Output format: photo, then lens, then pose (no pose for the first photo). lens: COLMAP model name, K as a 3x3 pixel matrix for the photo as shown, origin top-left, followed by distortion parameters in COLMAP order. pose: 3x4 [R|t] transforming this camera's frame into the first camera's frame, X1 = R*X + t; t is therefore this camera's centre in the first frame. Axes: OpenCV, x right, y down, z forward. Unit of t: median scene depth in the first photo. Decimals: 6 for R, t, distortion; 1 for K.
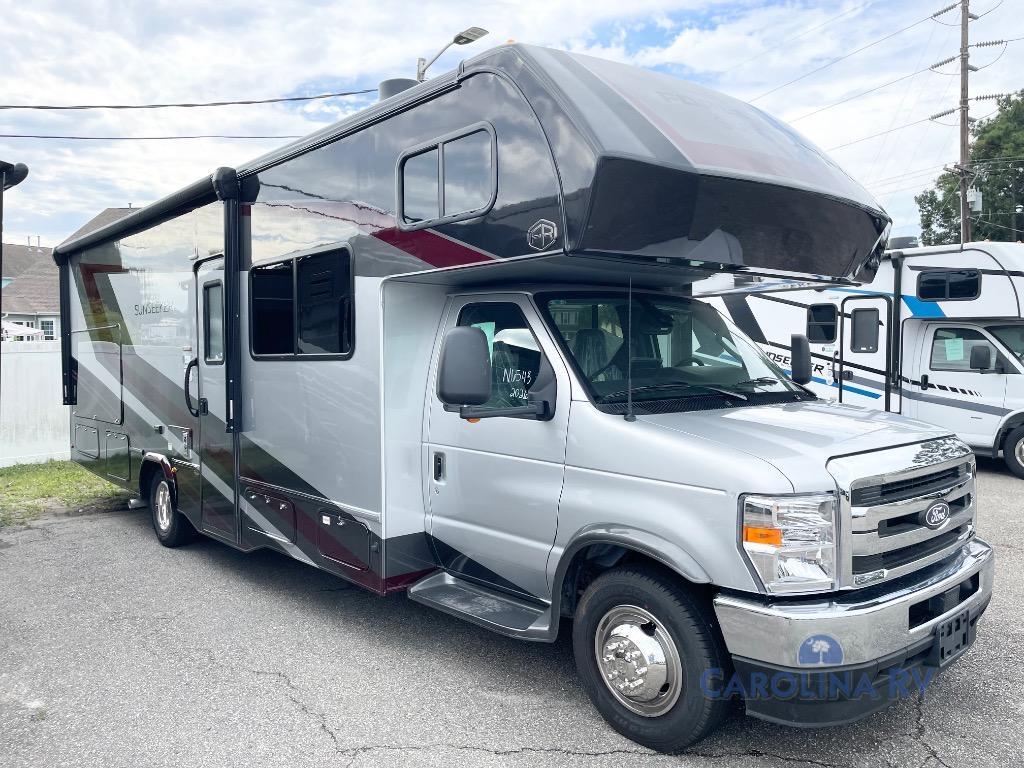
lens RADIAL K [[769.6, 0, 512.0], [0, 769.6, 384.0], [0, 0, 1]] dist [0.042799, -0.000518]
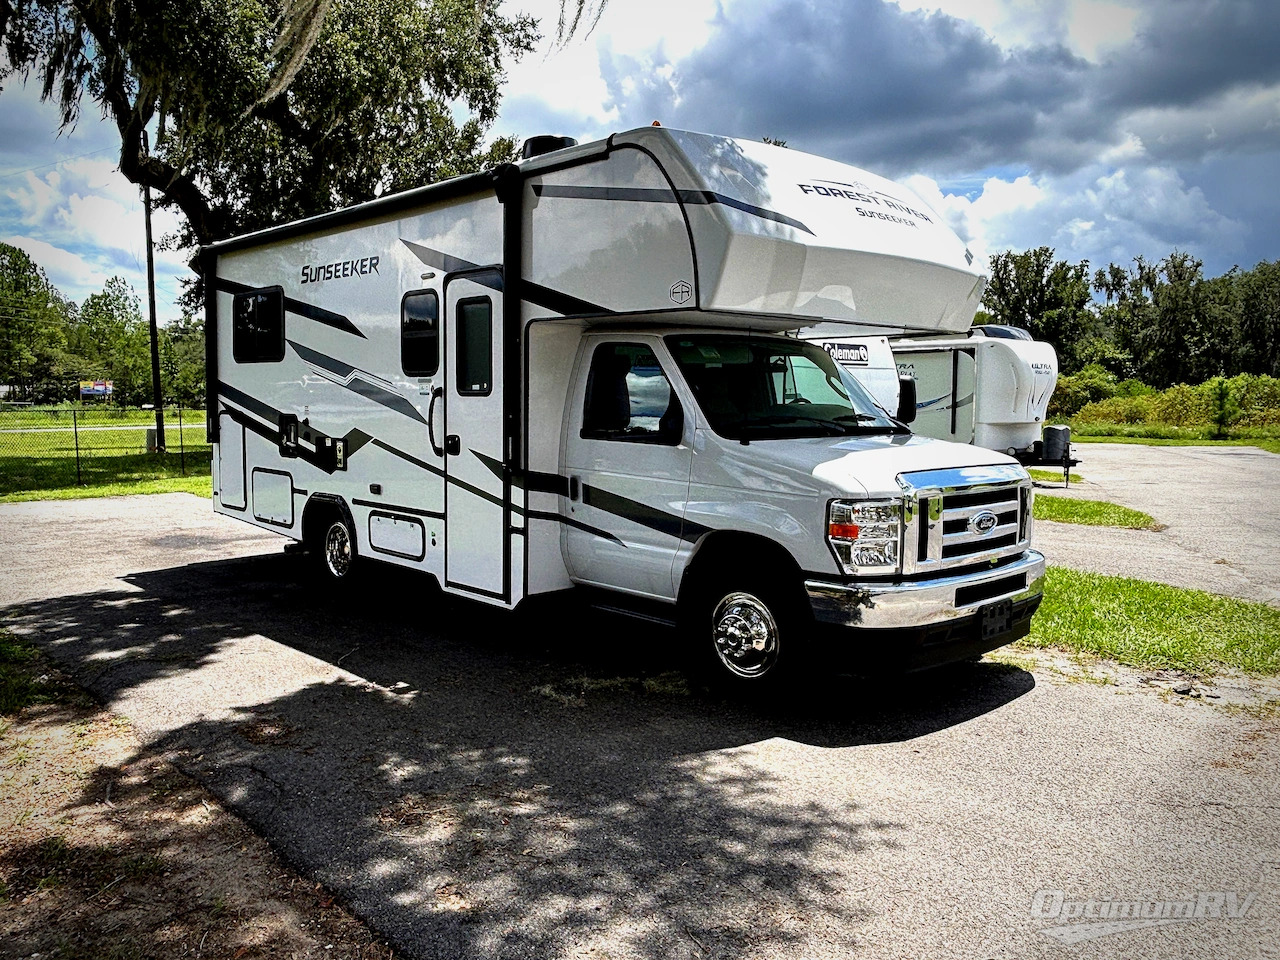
lens RADIAL K [[999.7, 0, 639.0], [0, 999.7, 418.7], [0, 0, 1]] dist [0.004986, 0.000760]
pose [[0.999148, 0.014652, 0.038575, -0.069274], [-0.014346, 0.999863, -0.008215, 0.019768], [-0.038690, 0.007655, 0.999222, -0.529199]]
